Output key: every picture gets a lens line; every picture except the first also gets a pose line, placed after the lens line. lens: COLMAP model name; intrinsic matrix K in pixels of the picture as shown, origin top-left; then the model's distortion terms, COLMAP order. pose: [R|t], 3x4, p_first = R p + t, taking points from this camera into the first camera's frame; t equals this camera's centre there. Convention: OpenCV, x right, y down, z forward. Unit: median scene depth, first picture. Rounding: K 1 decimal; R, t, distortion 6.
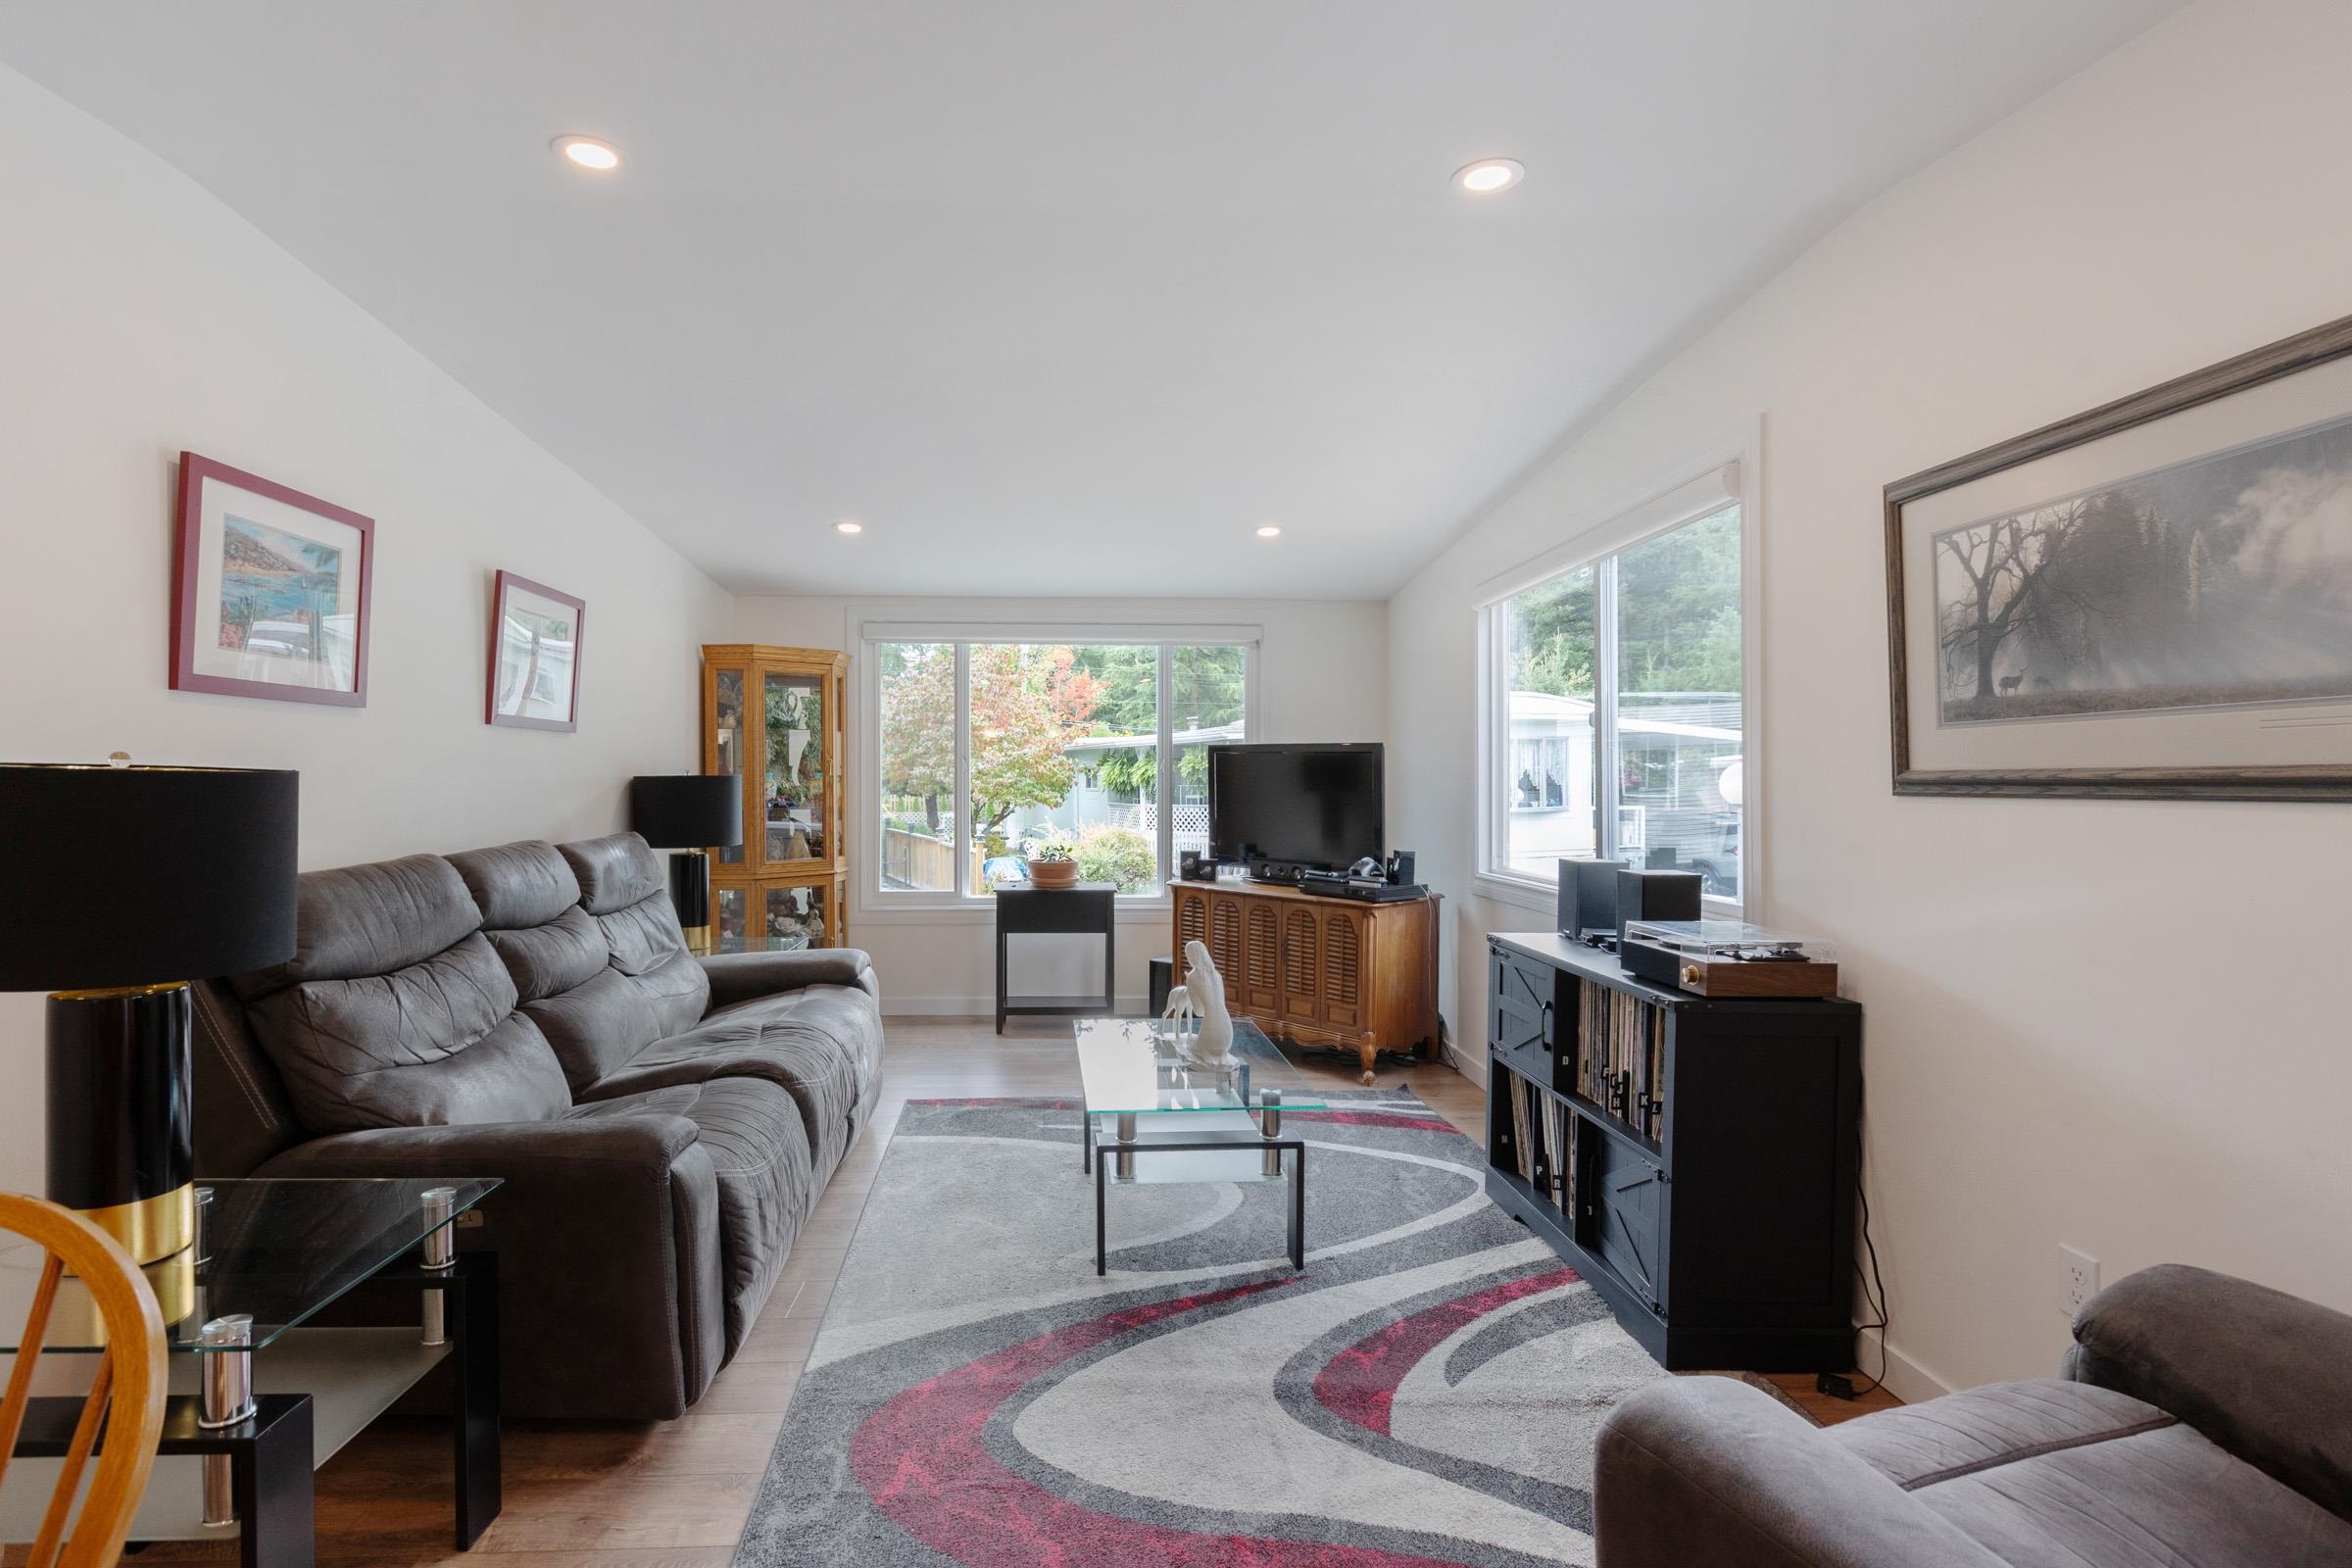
lens RADIAL K [[1140.1, 0, 1187.7], [0, 1140.1, 760.3], [0, 0, 1]] dist [-0.003473, -0.001156]
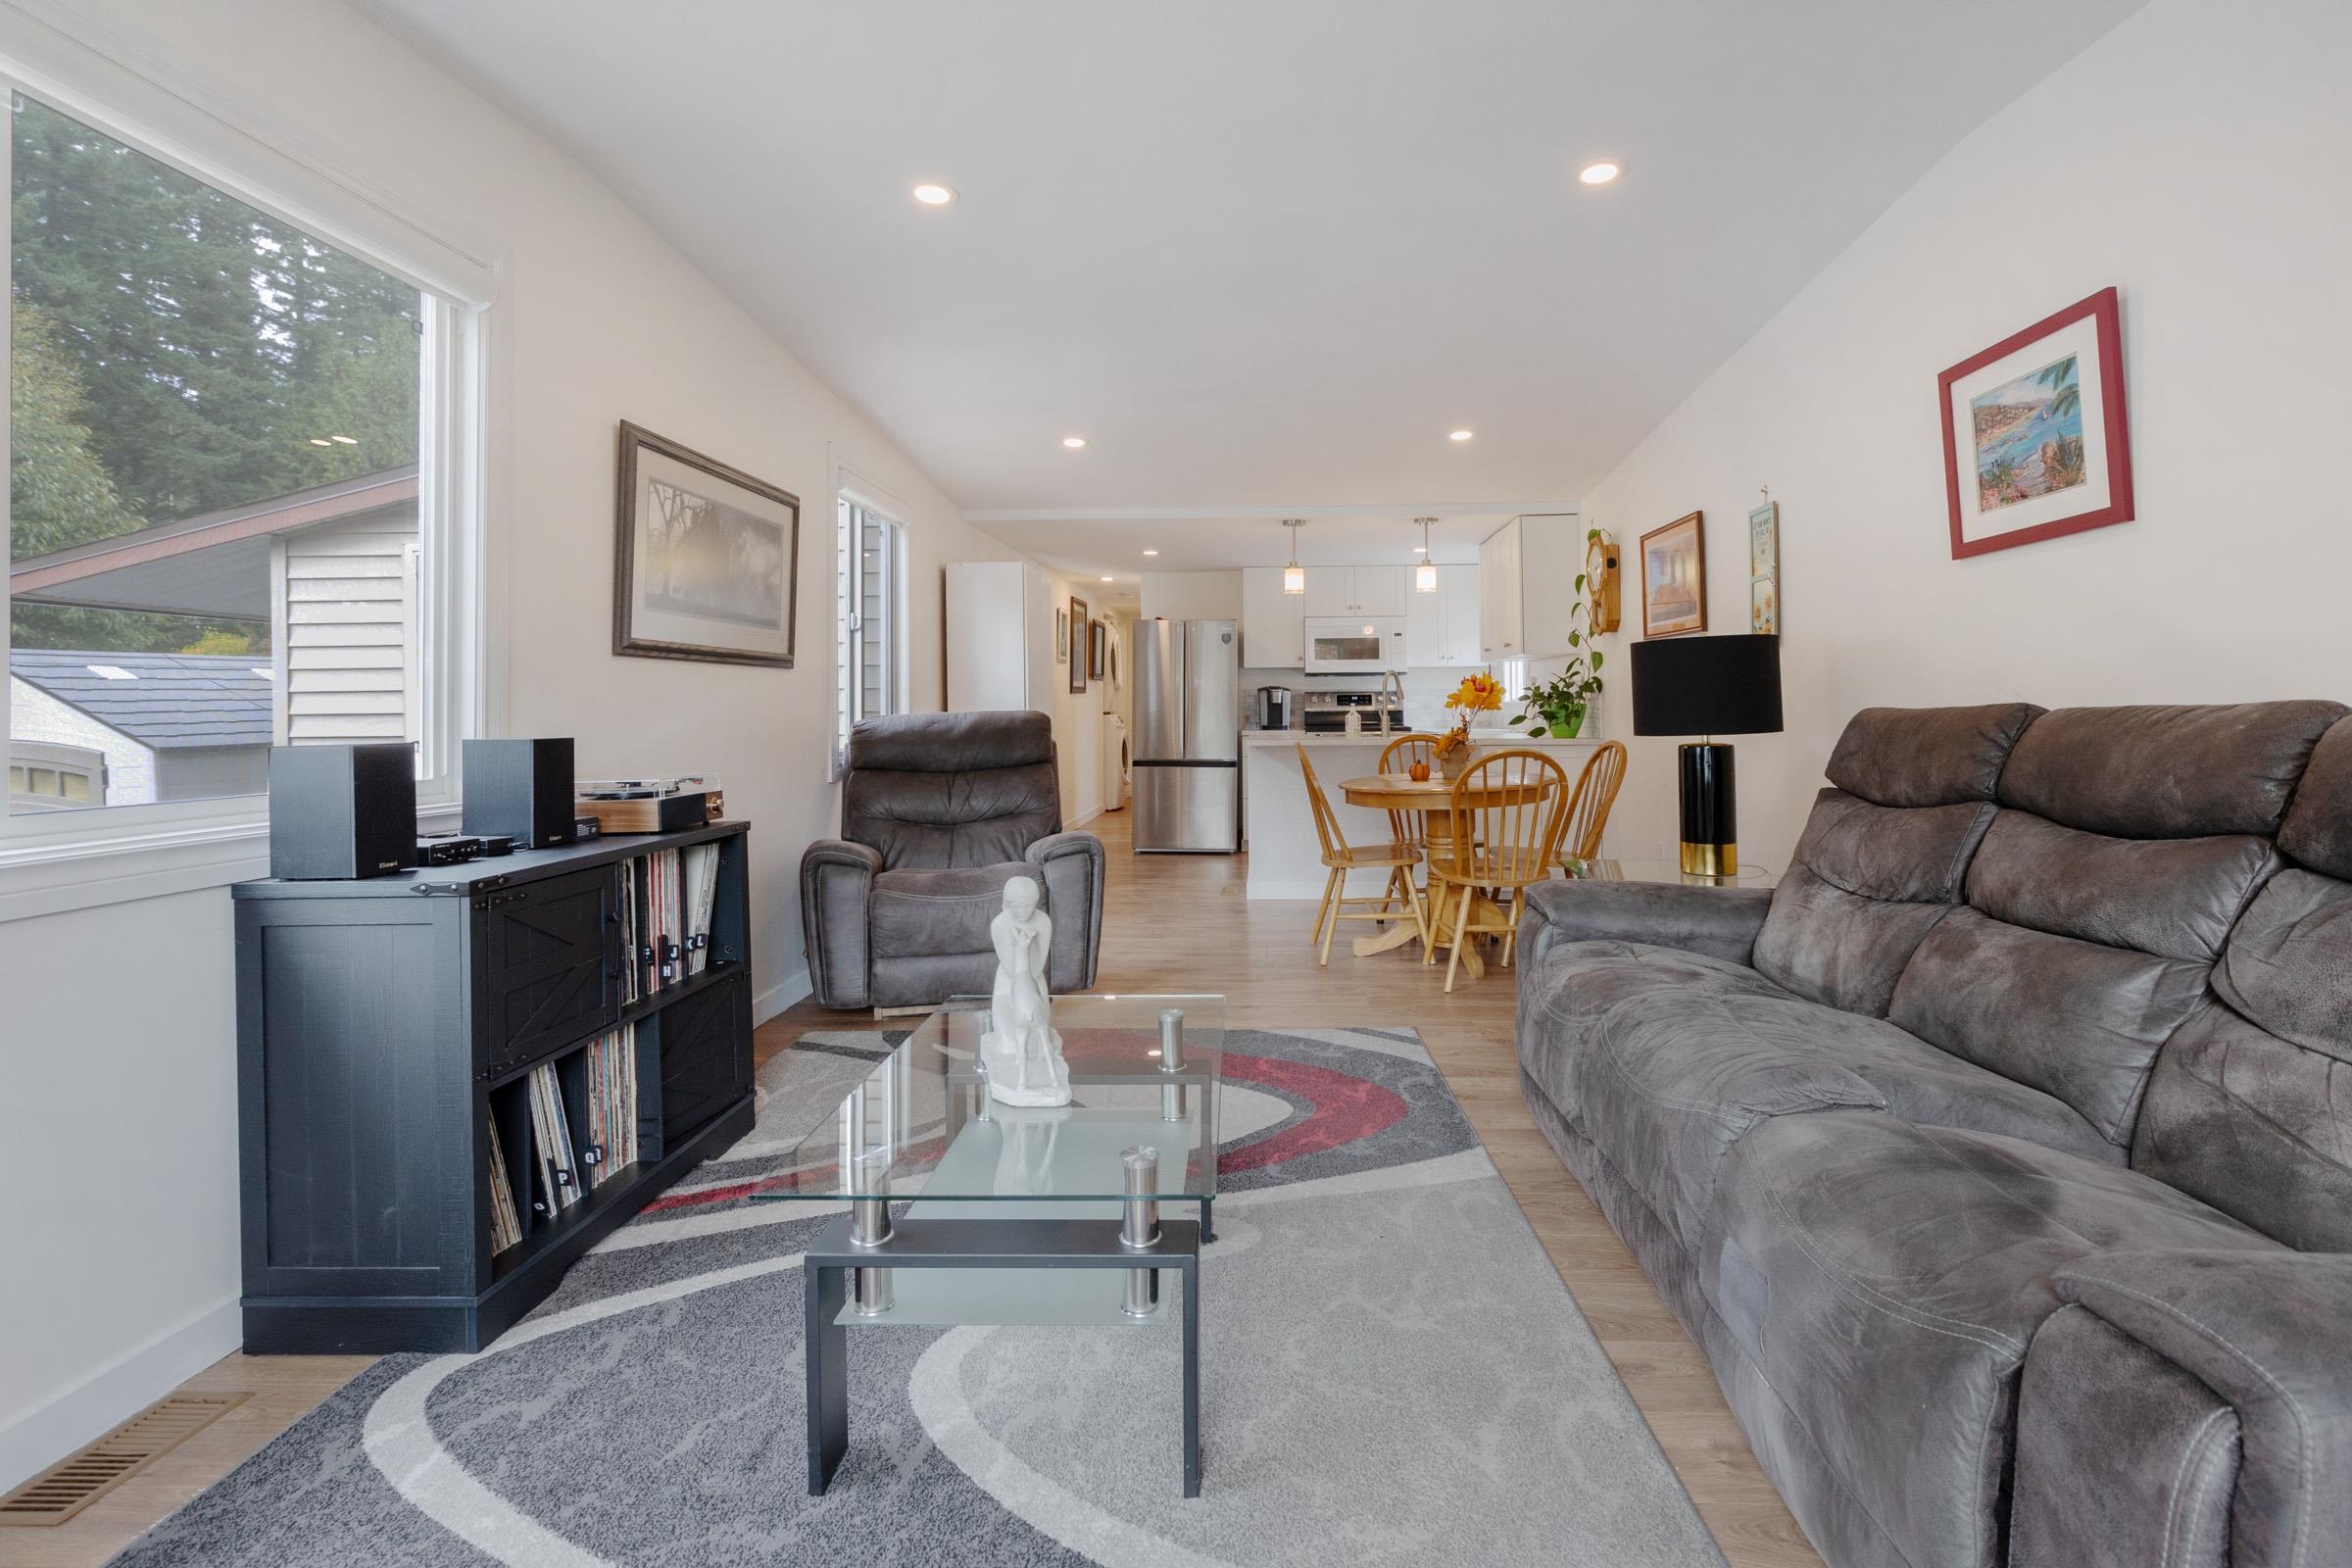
lens RADIAL K [[1140.1, 0, 1187.7], [0, 1140.1, 760.3], [0, 0, 1]] dist [-0.003473, -0.001156]
pose [[-0.985011, -0.009089, 0.172254, -0.222510], [-0.004716, 0.999656, 0.025781, 0.112343], [-0.172429, 0.024582, -0.984715, 2.013286]]
